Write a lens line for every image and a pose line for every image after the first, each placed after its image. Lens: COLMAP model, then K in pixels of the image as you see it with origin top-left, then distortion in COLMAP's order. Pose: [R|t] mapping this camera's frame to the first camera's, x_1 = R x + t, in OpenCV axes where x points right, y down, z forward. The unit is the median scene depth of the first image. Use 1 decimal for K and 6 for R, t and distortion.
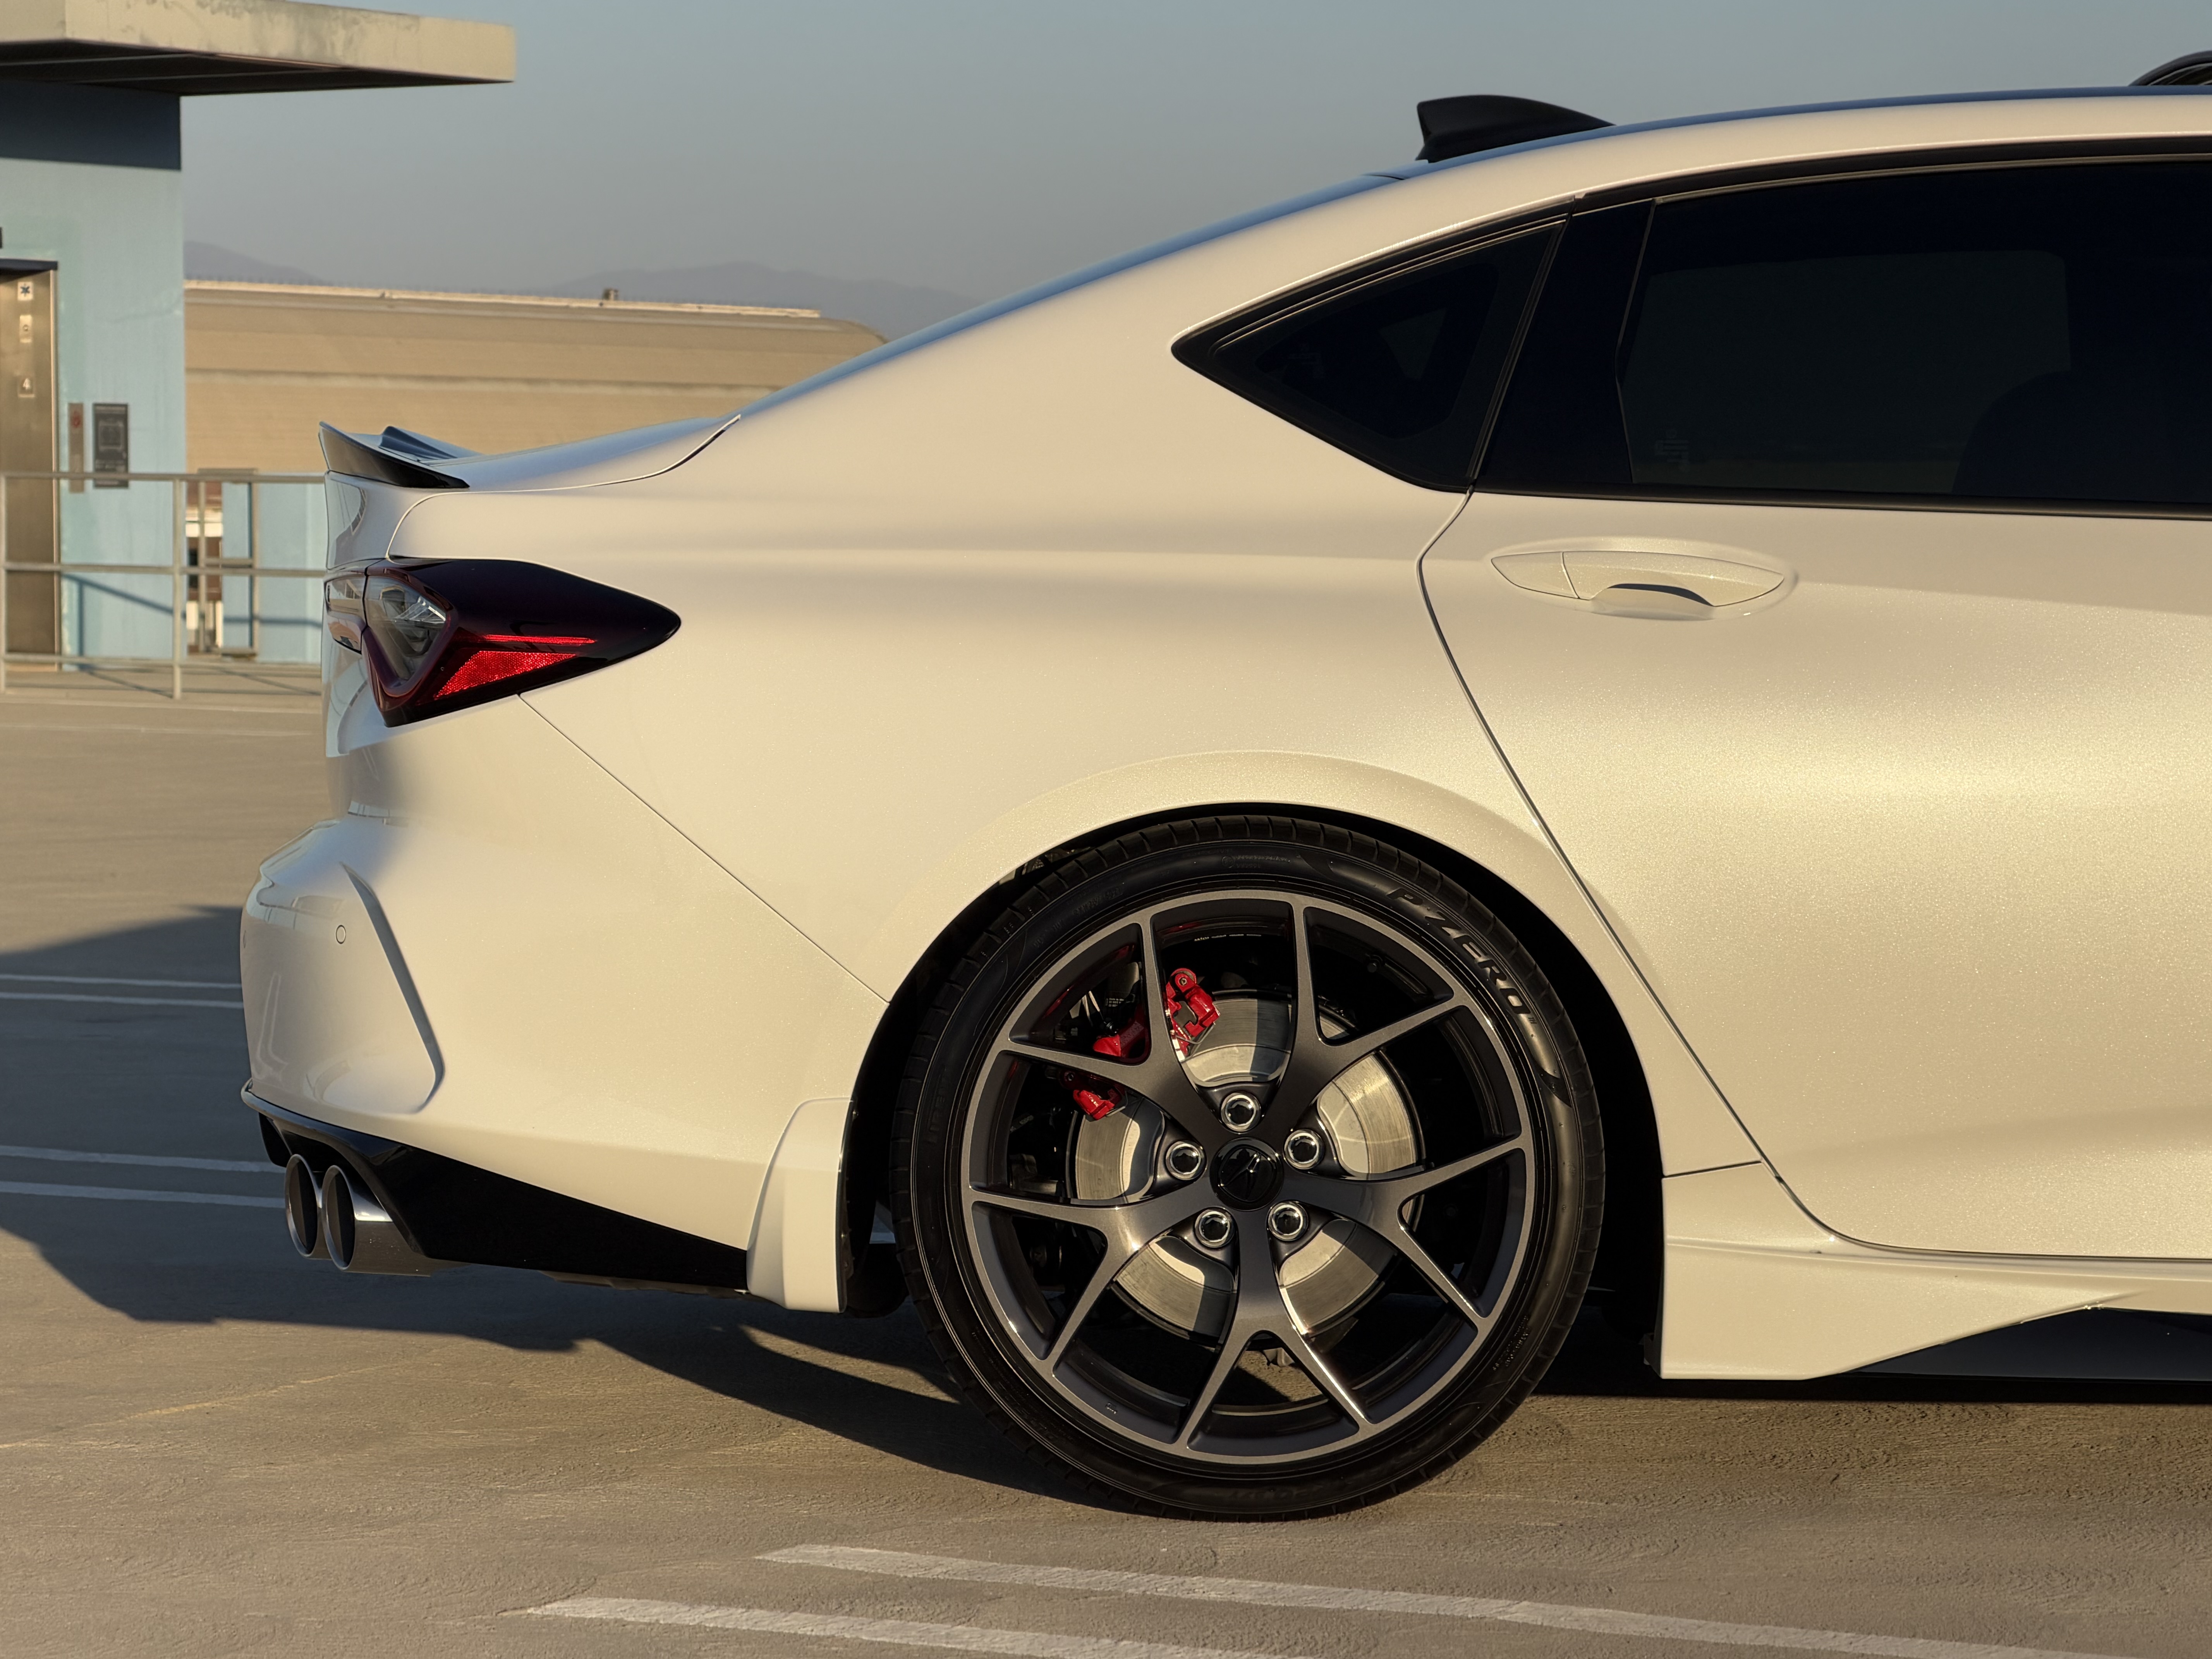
lens RADIAL K [[6905.5, 0, 1106.0], [0, 6905.5, 829.5], [0, 0, 1]] dist [0.253257, -1.062844]
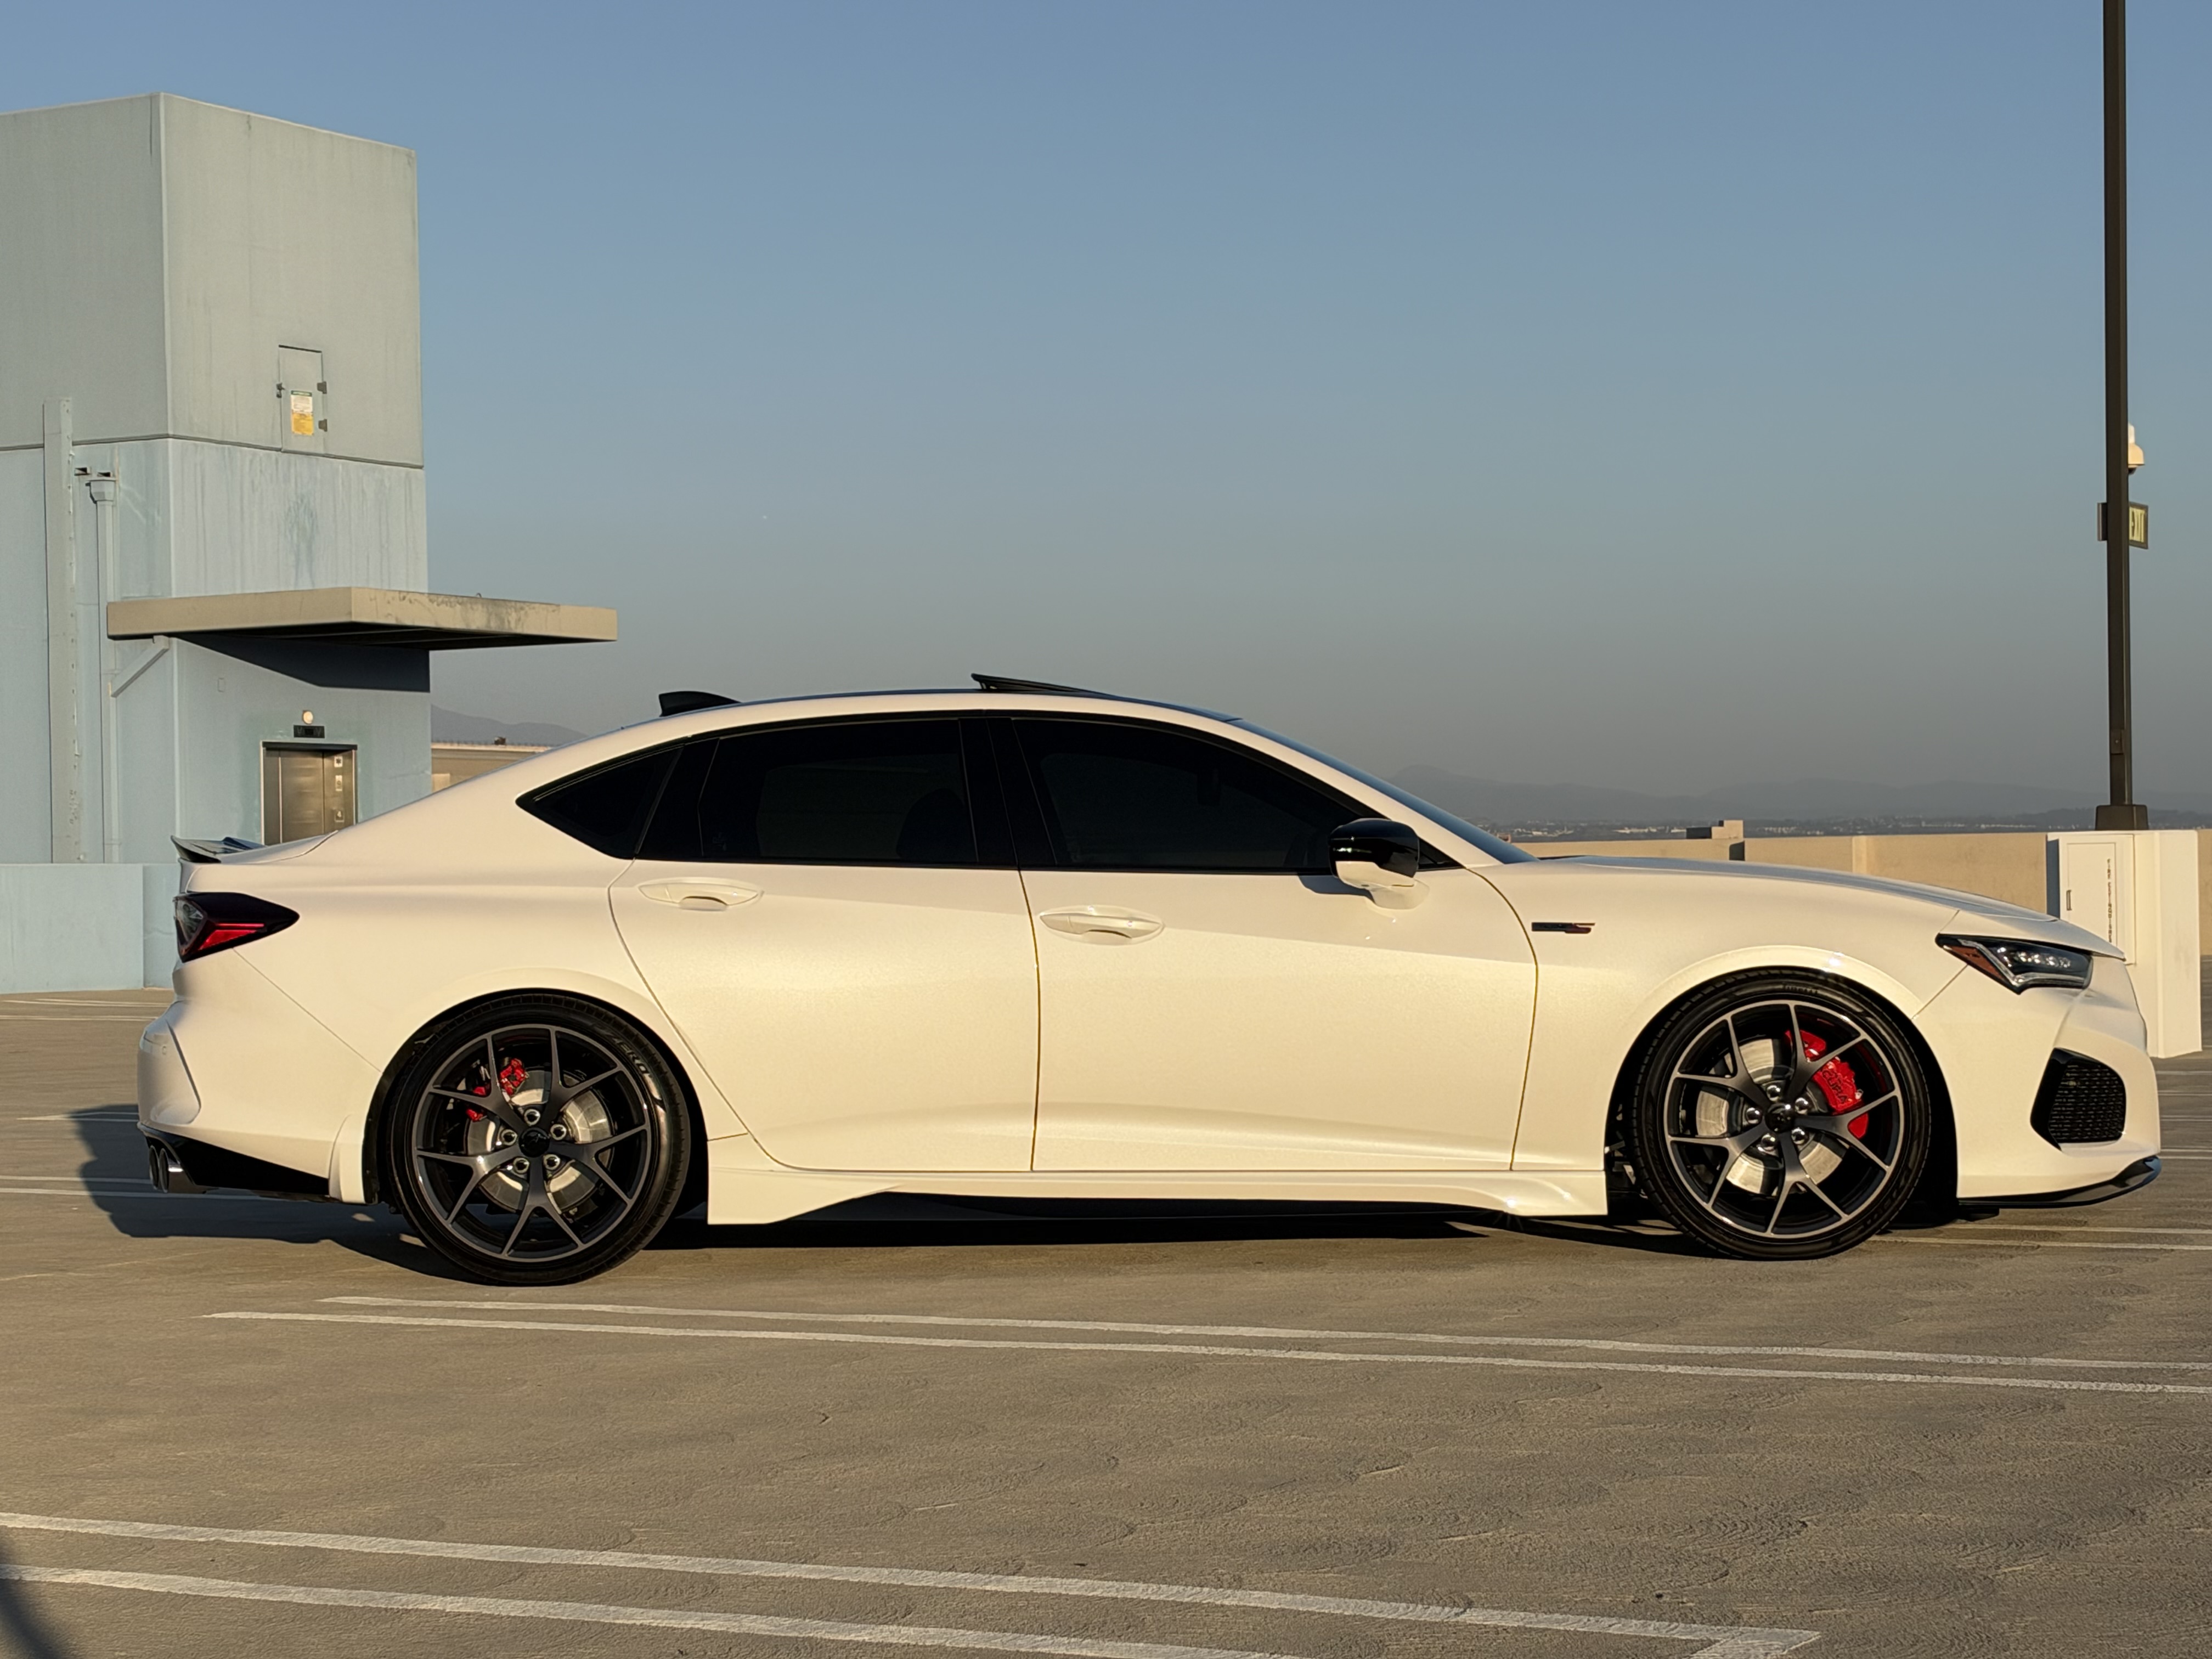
lens RADIAL K [[4136.0, 0, 1106.0], [0, 4136.0, 829.5], [0, 0, 1]] dist [0.160059, 0.131857]
pose [[0.999848, -0.010842, 0.013631, 0.199941], [0.011616, 0.998244, -0.058091, 0.027150], [-0.012977, 0.058240, 0.998218, -0.453010]]
